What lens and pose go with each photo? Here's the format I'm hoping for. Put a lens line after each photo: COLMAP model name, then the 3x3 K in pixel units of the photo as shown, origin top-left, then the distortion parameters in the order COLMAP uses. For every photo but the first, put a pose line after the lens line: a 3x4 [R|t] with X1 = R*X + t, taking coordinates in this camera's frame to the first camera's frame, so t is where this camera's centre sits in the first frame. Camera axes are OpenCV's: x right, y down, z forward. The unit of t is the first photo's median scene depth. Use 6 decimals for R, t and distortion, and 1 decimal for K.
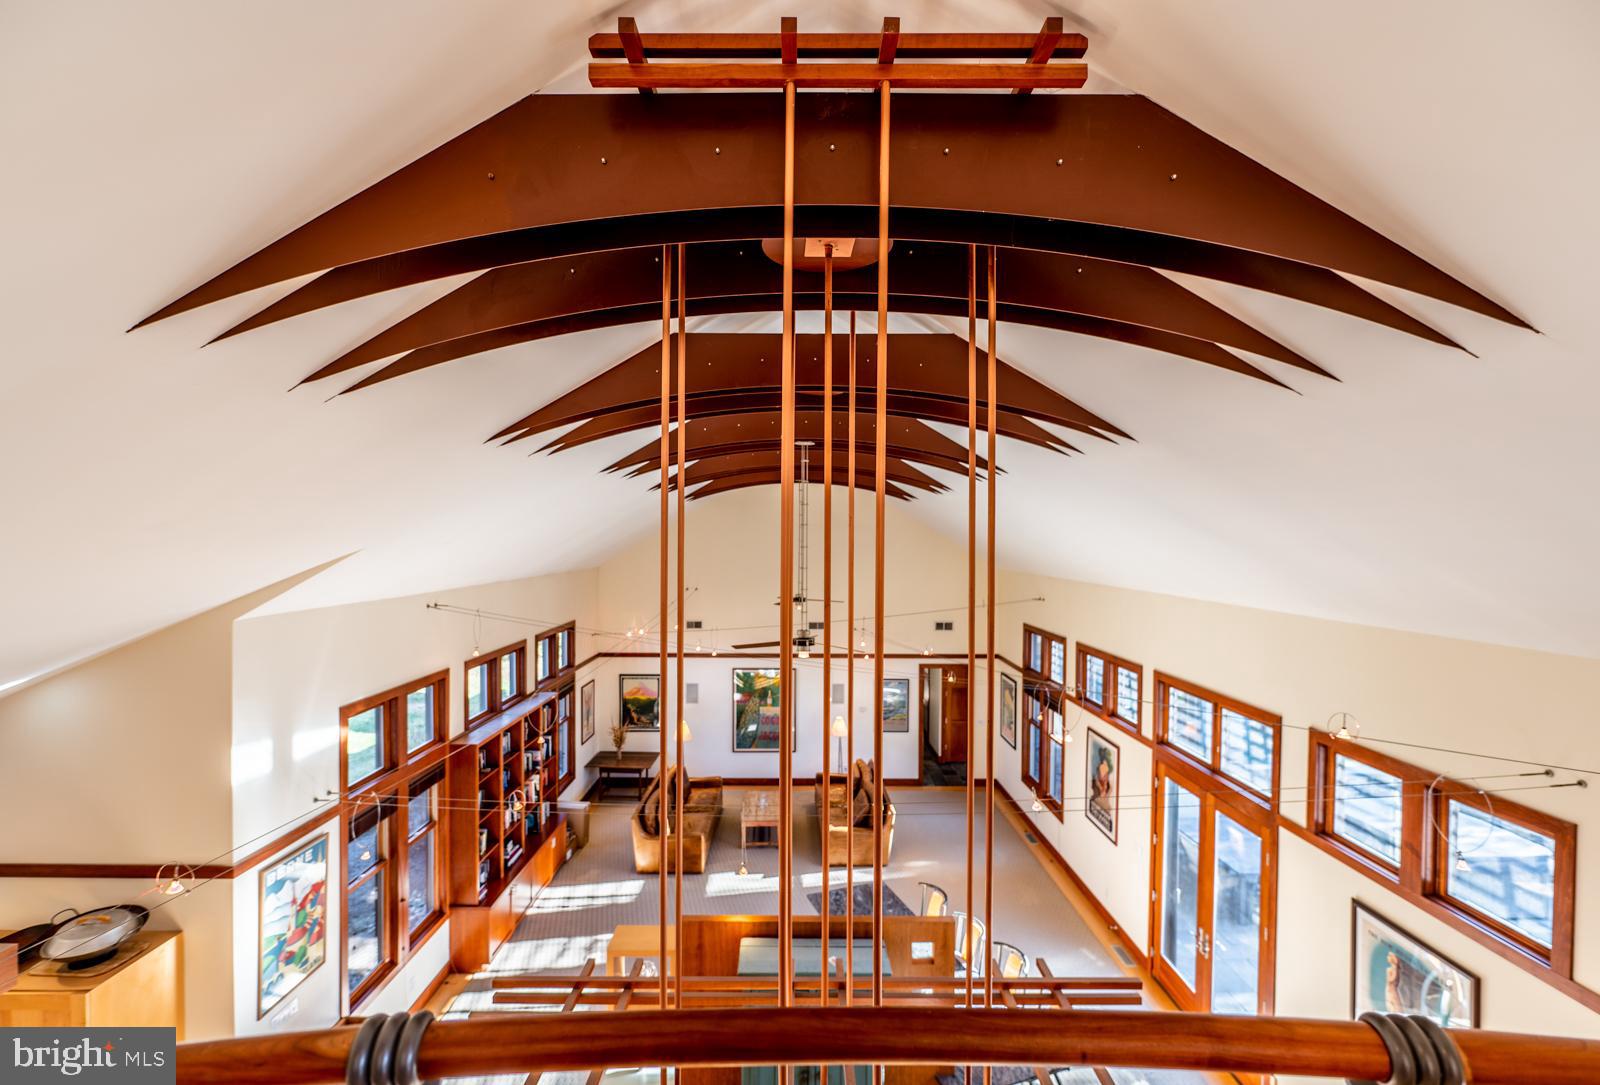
lens RADIAL K [[693.8, 0, 803.8], [0, 693.8, 530.8], [0, 0, 1]] dist [0.002361, -0.000418]
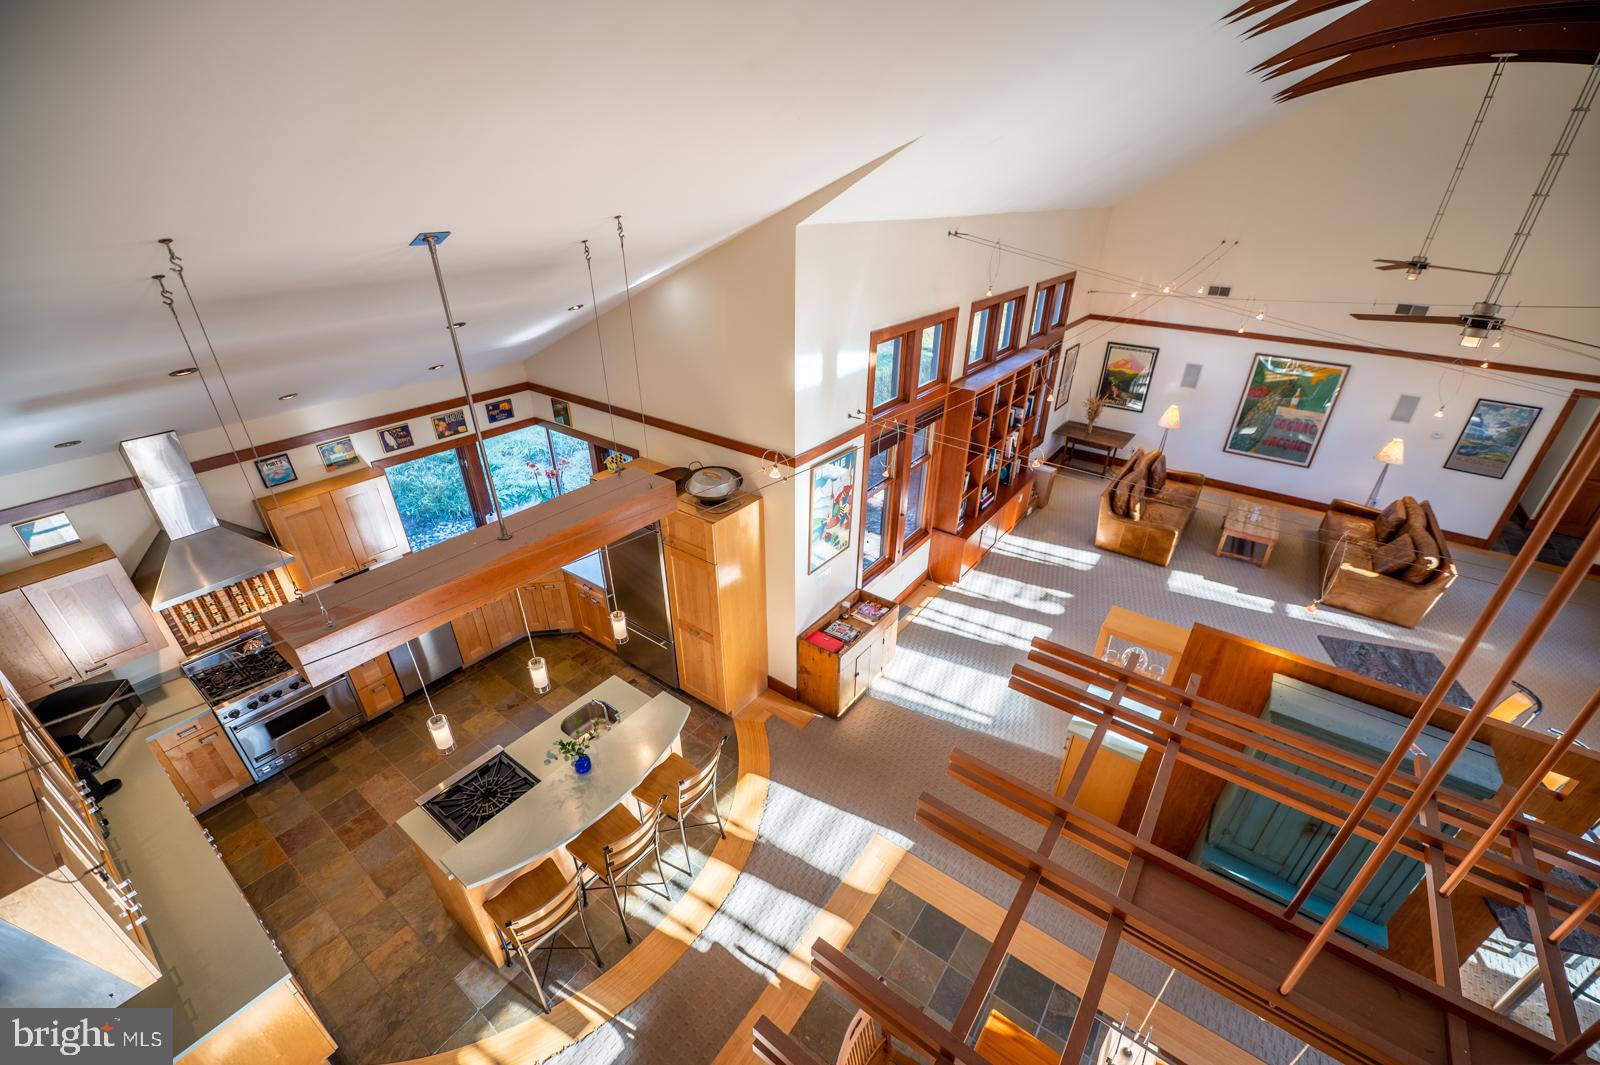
lens RADIAL K [[663.6, 0, 797.7], [0, 663.6, 547.0], [0, 0, 1]] dist [-0.009196, 0.001391]
pose [[0.804668, 0.295043, -0.515228, -0.112450], [-0.007768, 0.872945, 0.487756, 0.039065], [0.593674, -0.388479, 0.704723, 0.089294]]
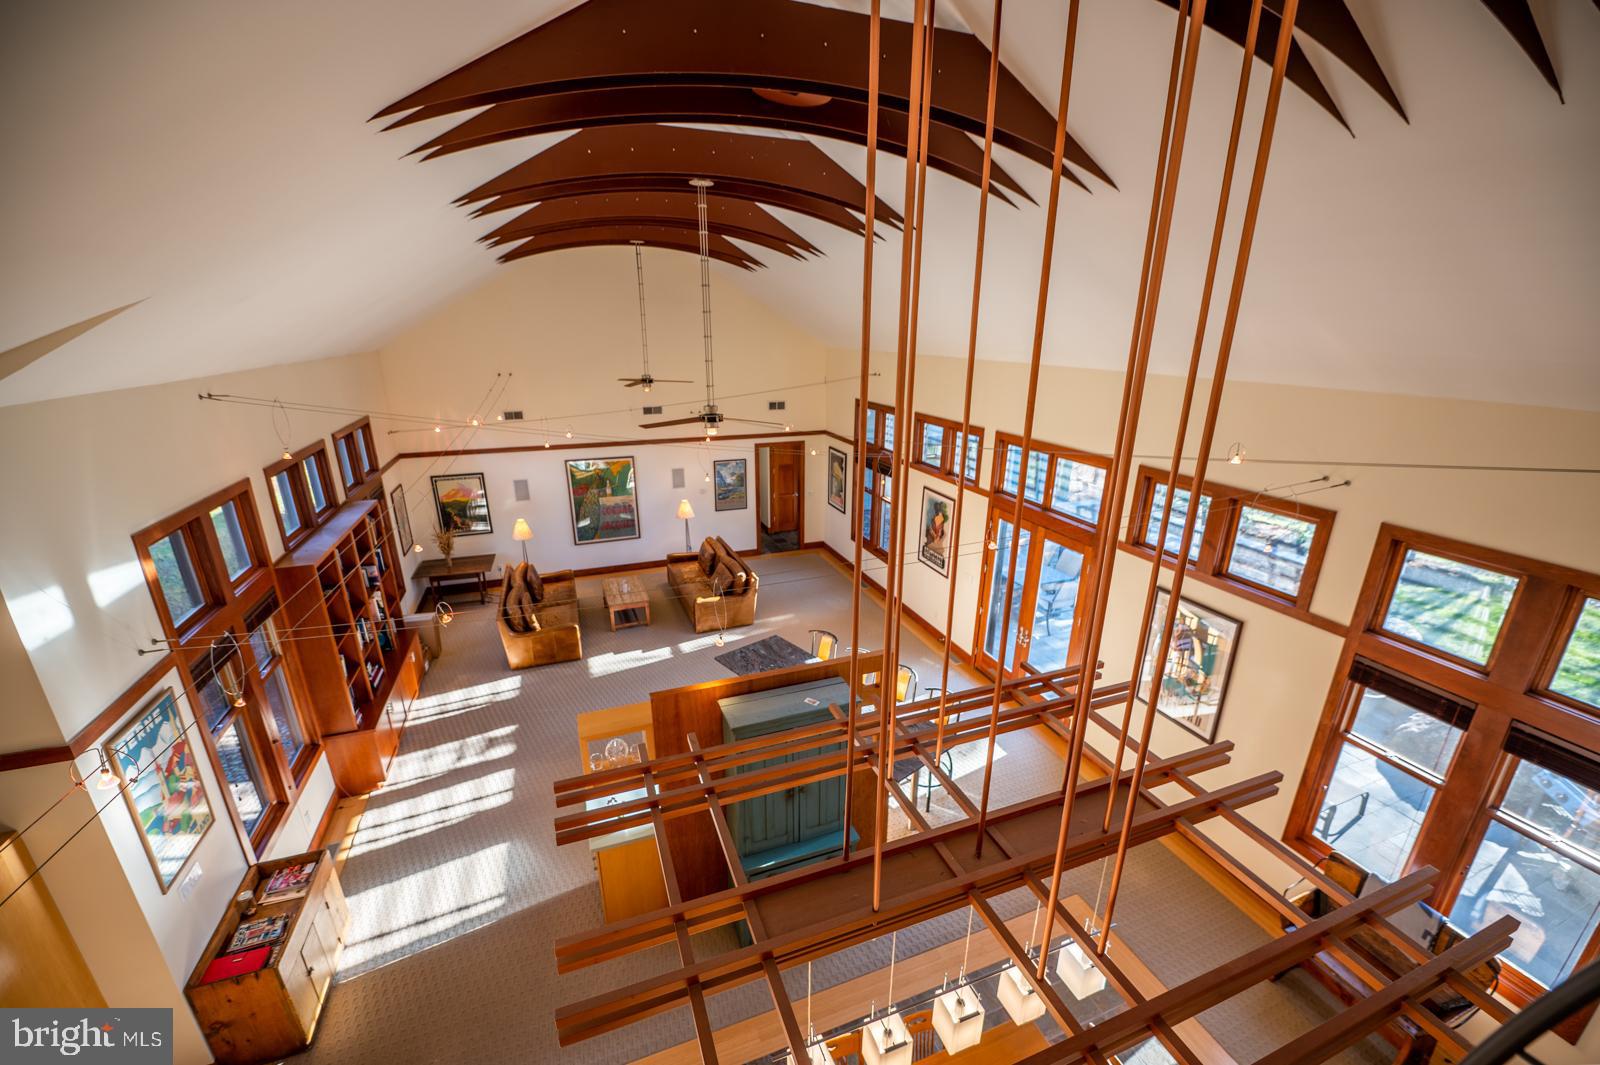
lens RADIAL K [[663.6, 0, 824.5], [0, 663.6, 543.4], [0, 0, 1]] dist [-0.009196, 0.001391]
pose [[0.932100, -0.114306, 0.343691, -0.155801], [-0.002460, 0.946876, 0.321589, 0.024675], [-0.362192, -0.300599, 0.882302, 0.079161]]
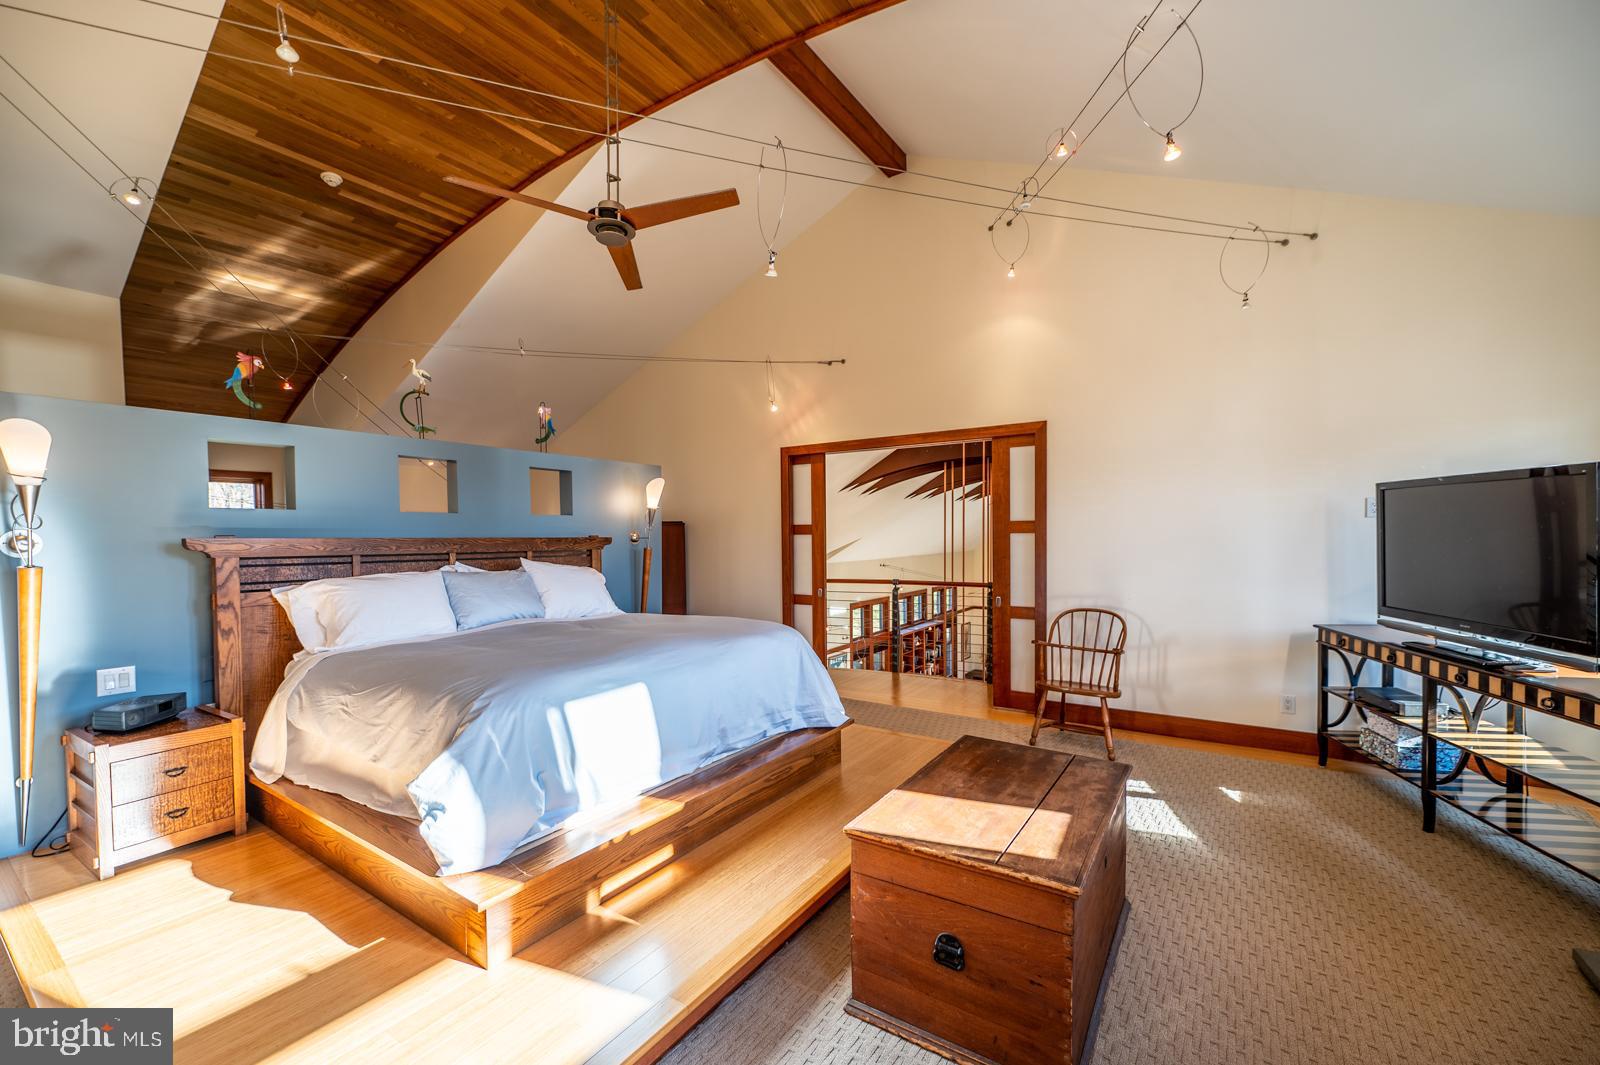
lens RADIAL K [[663.6, 0, 772.4], [0, 663.6, 541.7], [0, 0, 1]] dist [-0.009196, 0.001391]
pose [[0.813544, 0.000631, -0.581503, 0.319822], [0.015556, 0.999618, 0.022848, -0.012472], [0.581295, -0.027634, 0.813224, -0.726645]]
